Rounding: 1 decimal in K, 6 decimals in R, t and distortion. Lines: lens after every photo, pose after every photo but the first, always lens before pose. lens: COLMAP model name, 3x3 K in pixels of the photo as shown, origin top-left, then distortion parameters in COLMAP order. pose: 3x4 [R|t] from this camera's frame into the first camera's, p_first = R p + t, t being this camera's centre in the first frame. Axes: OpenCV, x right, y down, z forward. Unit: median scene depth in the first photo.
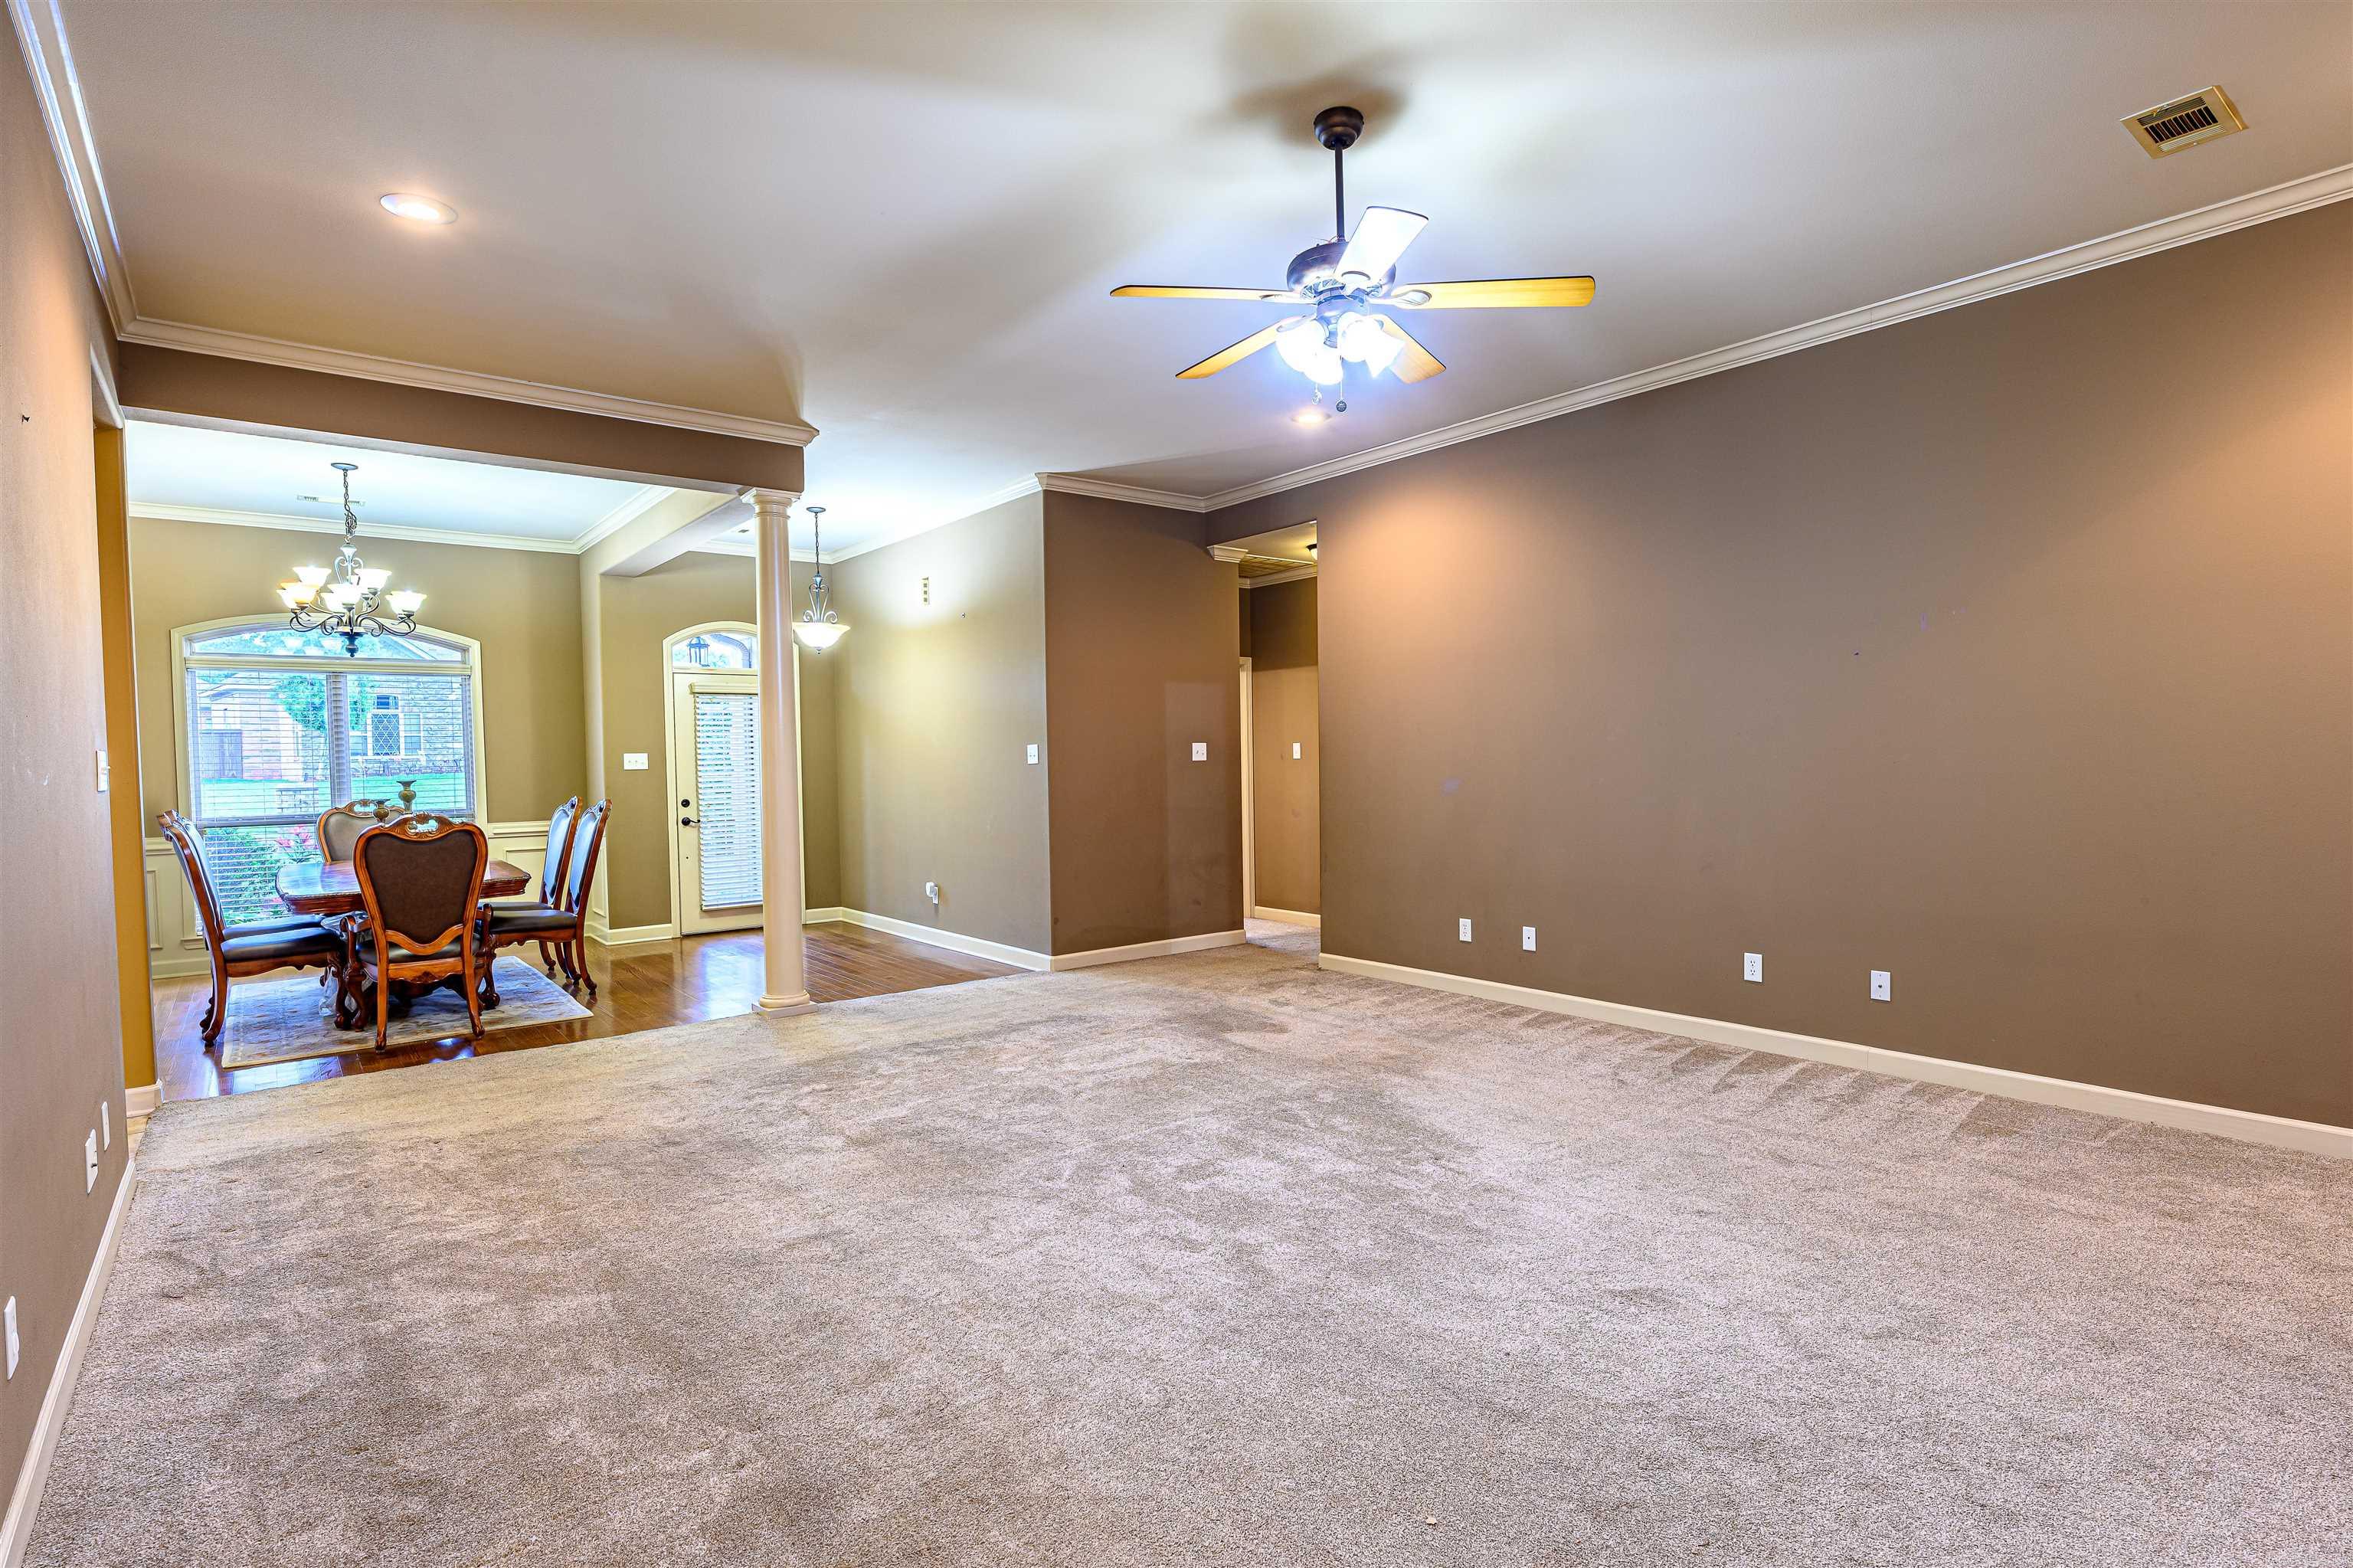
lens RADIAL K [[1154.3, 0, 1176.5], [0, 1154.3, 784.0], [0, 0, 1]] dist [0.011808, -0.000035]
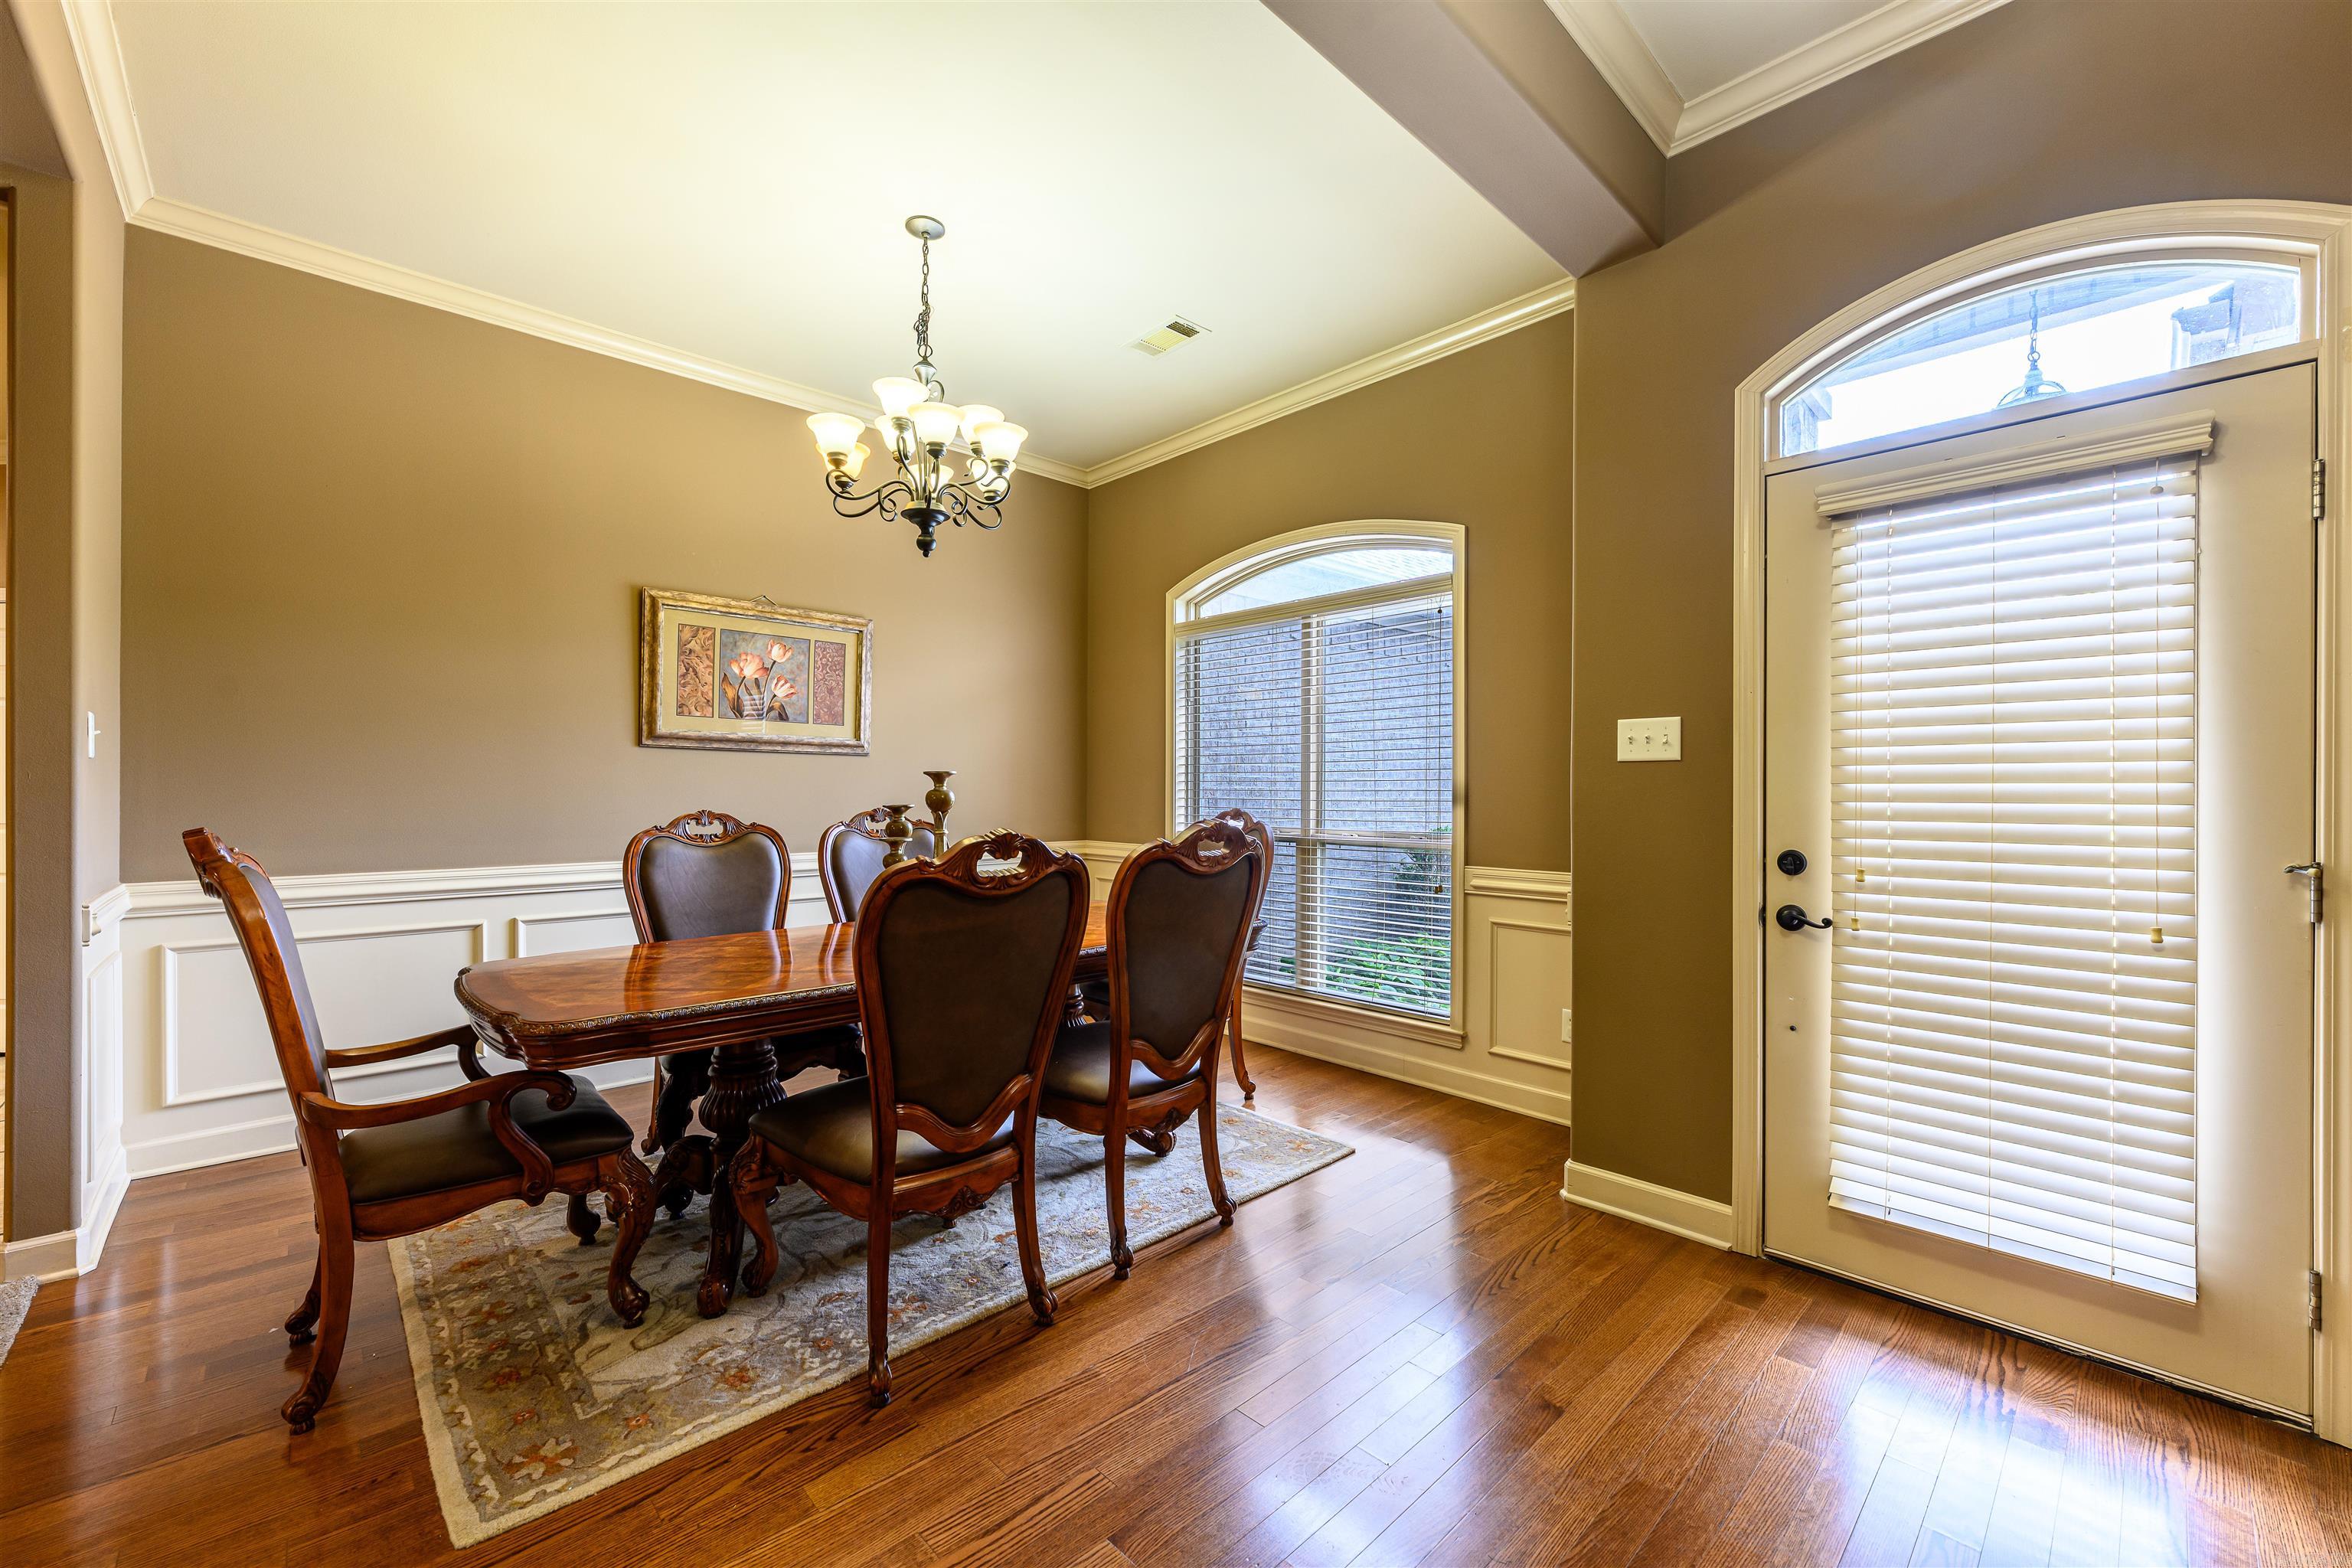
lens RADIAL K [[929.1, 0, 1176.0], [0, 929.1, 784.0], [0, 0, 1]] dist [-0.009105, 0.000064]
pose [[0.082713, 0.013736, -0.996479, -0.181346], [-0.028461, 0.999530, 0.011415, -0.004008], [0.996167, 0.027417, 0.083065, 0.827126]]
